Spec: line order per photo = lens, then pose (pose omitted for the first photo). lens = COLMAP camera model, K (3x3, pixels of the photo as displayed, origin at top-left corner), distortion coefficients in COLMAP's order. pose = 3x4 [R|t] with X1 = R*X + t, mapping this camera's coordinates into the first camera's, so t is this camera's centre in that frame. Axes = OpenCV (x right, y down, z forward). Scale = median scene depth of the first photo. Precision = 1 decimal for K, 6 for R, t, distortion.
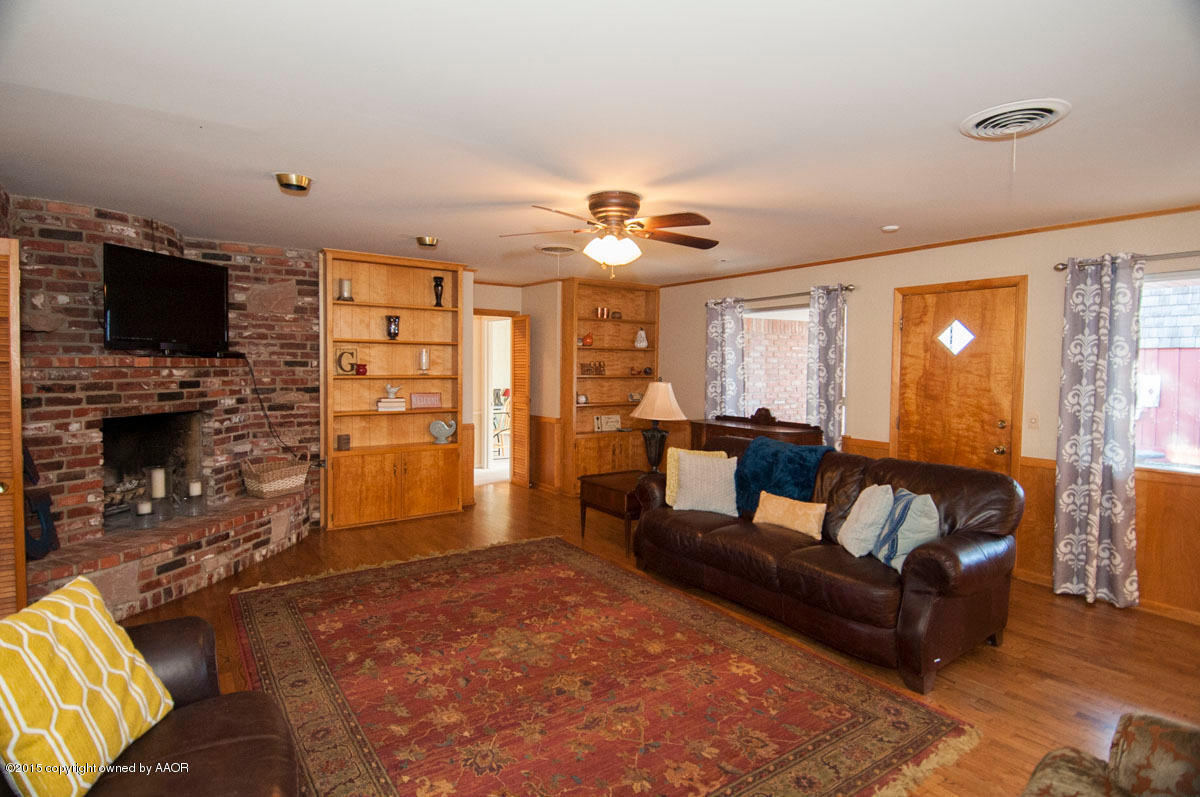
lens RADIAL K [[621.9, 0, 598.0], [0, 621.9, 377.0], [0, 0, 1]] dist [0.062528, -0.062124]
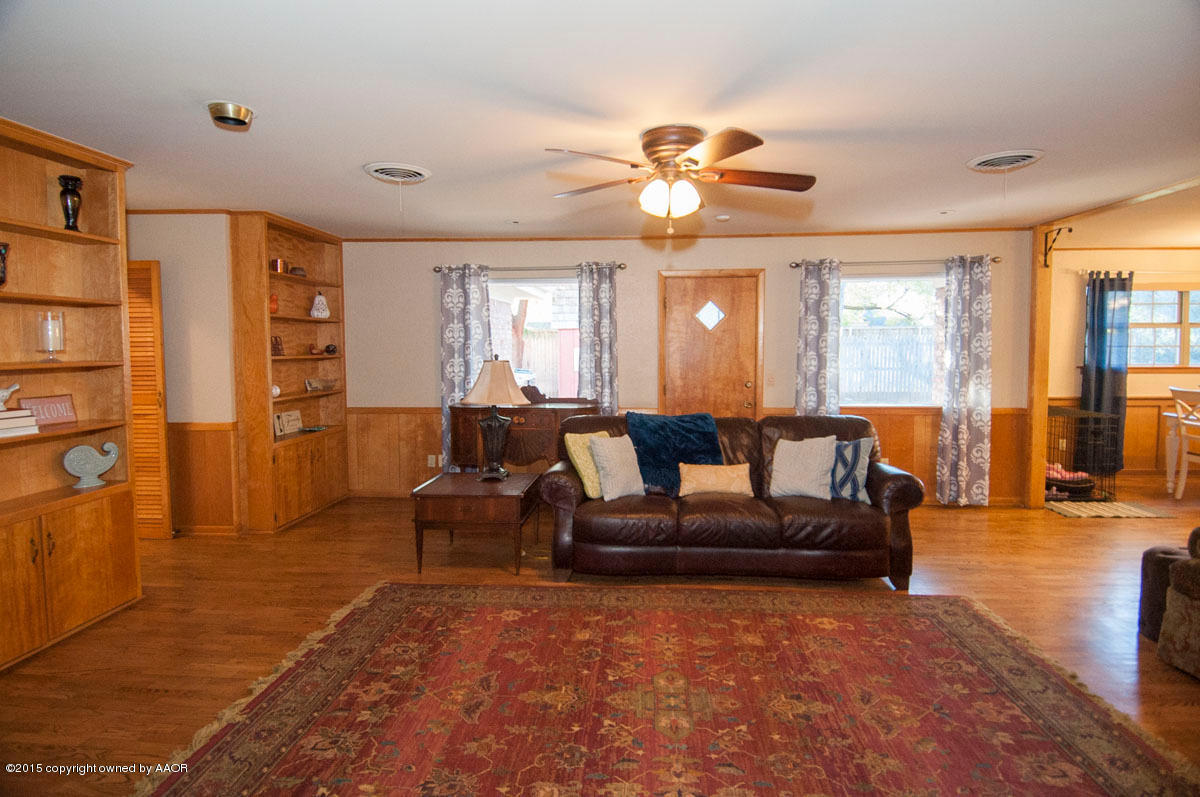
lens RADIAL K [[636.4, 0, 602.0], [0, 636.4, 382.7], [0, 0, 1]] dist [0.060808, -0.067980]
pose [[0.623862, -0.057056, 0.779449, -0.592005], [0.023856, 0.998257, 0.053979, -0.005996], [-0.781171, -0.015081, 0.624135, 0.447963]]
